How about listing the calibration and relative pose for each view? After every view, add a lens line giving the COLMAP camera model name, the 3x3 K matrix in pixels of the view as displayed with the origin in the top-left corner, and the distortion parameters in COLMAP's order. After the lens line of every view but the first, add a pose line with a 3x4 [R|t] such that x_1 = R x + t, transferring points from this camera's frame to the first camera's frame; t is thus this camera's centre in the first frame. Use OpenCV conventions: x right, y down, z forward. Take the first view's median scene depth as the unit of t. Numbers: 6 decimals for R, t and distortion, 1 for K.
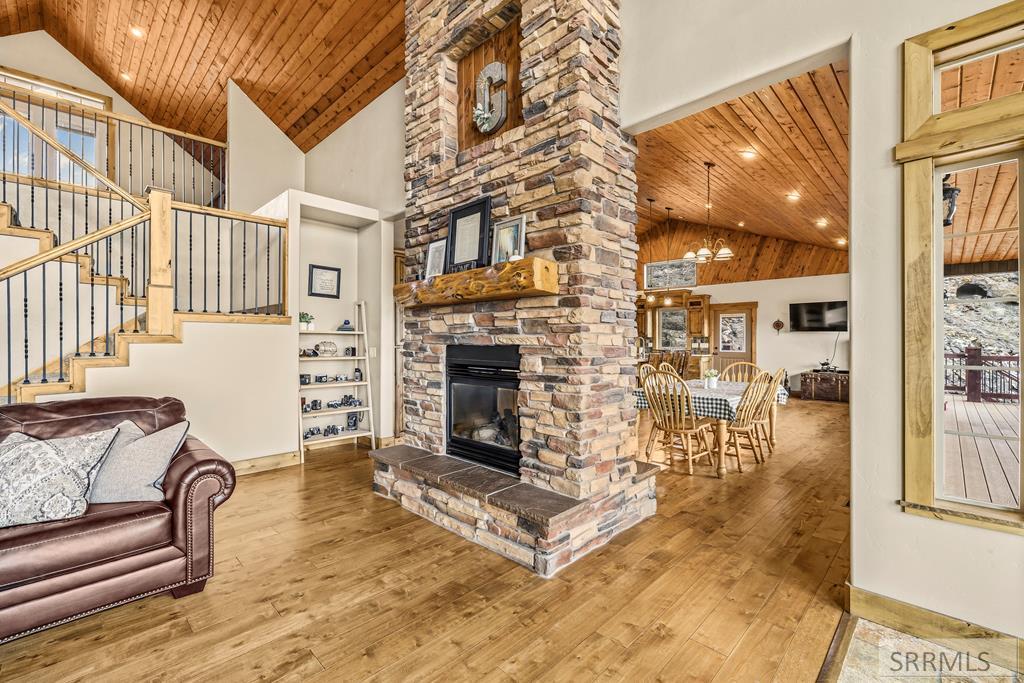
lens RADIAL K [[437.9, 0, 512.9], [0, 437.9, 340.2], [0, 0, 1]] dist [-0.001798, 0.001021]
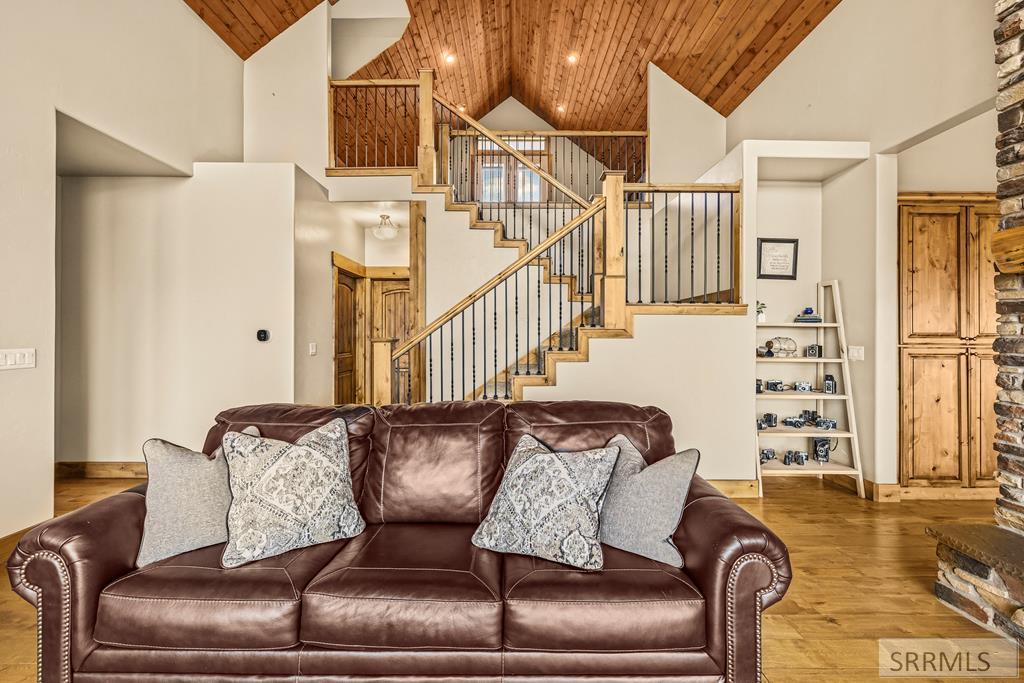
lens RADIAL K [[437.9, 0, 513.7], [0, 437.9, 326.6], [0, 0, 1]] dist [-0.001798, 0.001021]
pose [[0.703956, -0.013908, -0.710108, -0.308234], [-0.001639, 0.999774, -0.021205, 0.002727], [0.710242, 0.016091, 0.703774, 0.203791]]
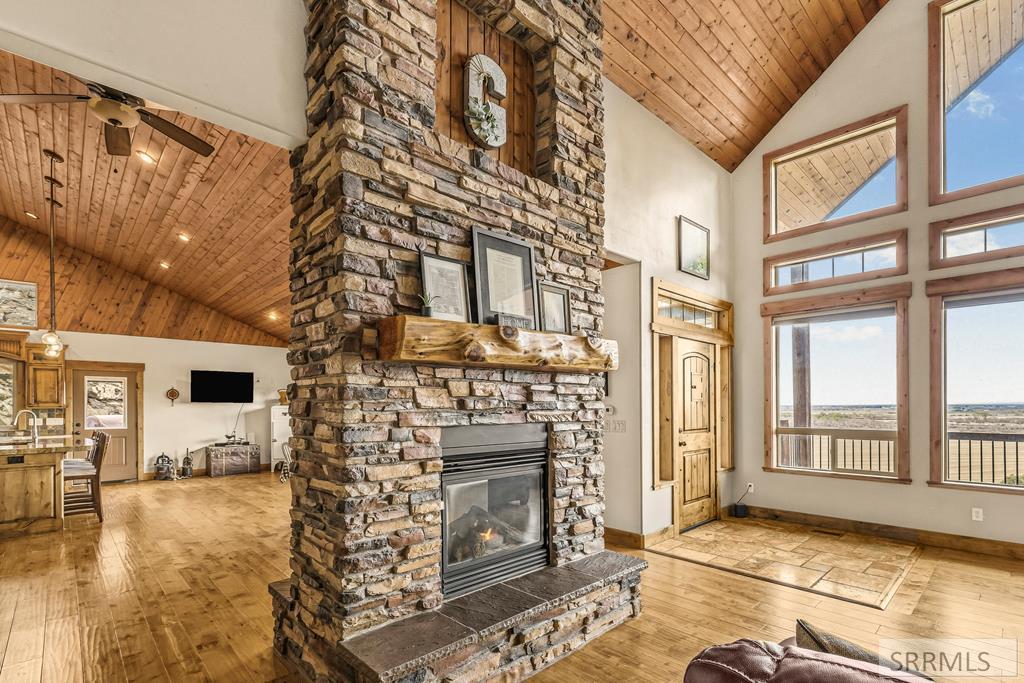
lens RADIAL K [[493.5, 0, 512.0], [0, 493.5, 407.2], [0, 0, 1]] dist [0.001870, 0.001145]
pose [[0.029260, -0.001315, 0.999571, -0.858922], [0.006474, 0.999978, 0.001126, -0.018417], [-0.999551, 0.006438, 0.029268, 0.877468]]
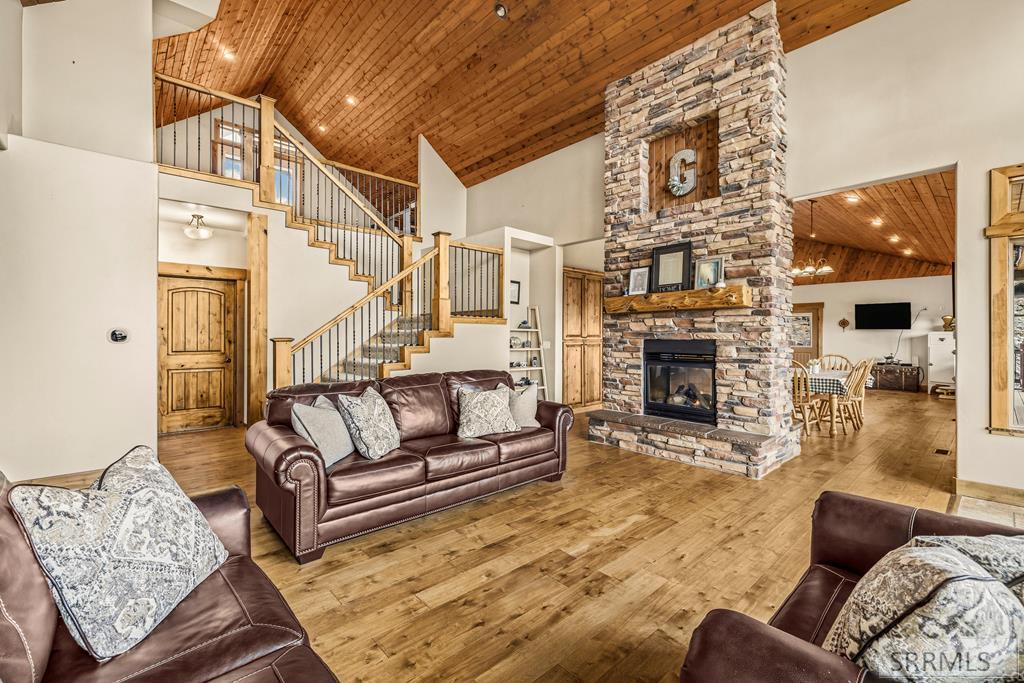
lens RADIAL K [[437.9, 0, 510.3], [0, 437.9, 335.0], [0, 0, 1]] dist [-0.001798, 0.001021]
pose [[0.998429, 0.003218, -0.055934, -0.515578], [-0.003294, 0.999994, -0.001264, -0.000329], [0.055929, 0.001446, 0.998434, -0.477479]]
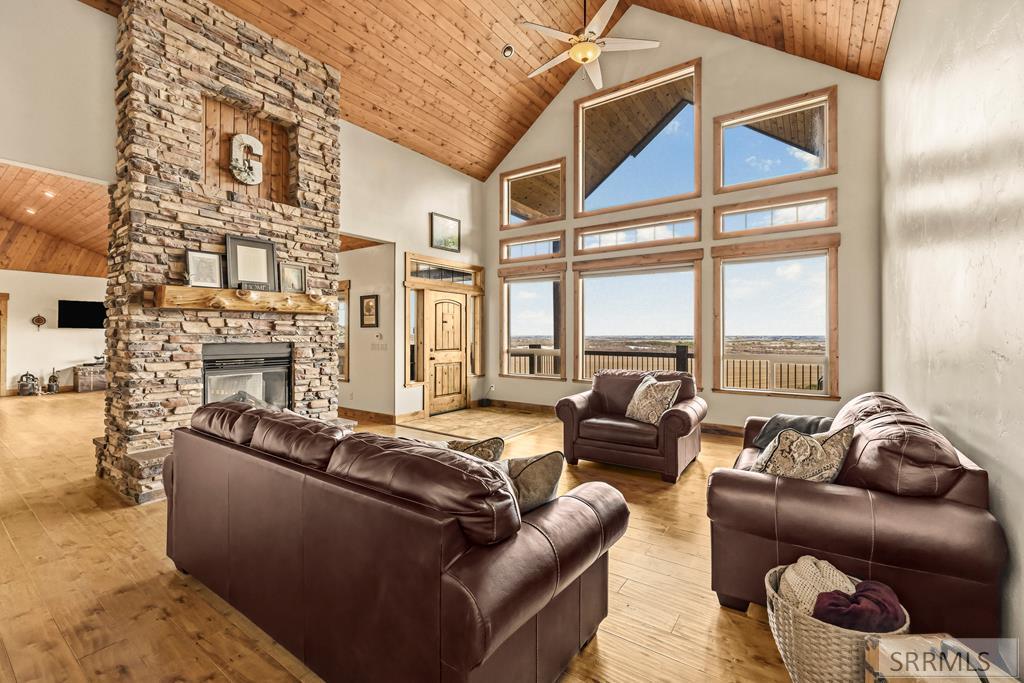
lens RADIAL K [[437.9, 0, 526.7], [0, 437.9, 332.7], [0, 0, 1]] dist [-0.001798, 0.001021]
pose [[-0.195398, 0.005246, 0.980710, -1.441160], [-0.000968, 0.999984, -0.005542, -0.012832], [-0.980724, -0.002032, -0.195390, 0.394977]]
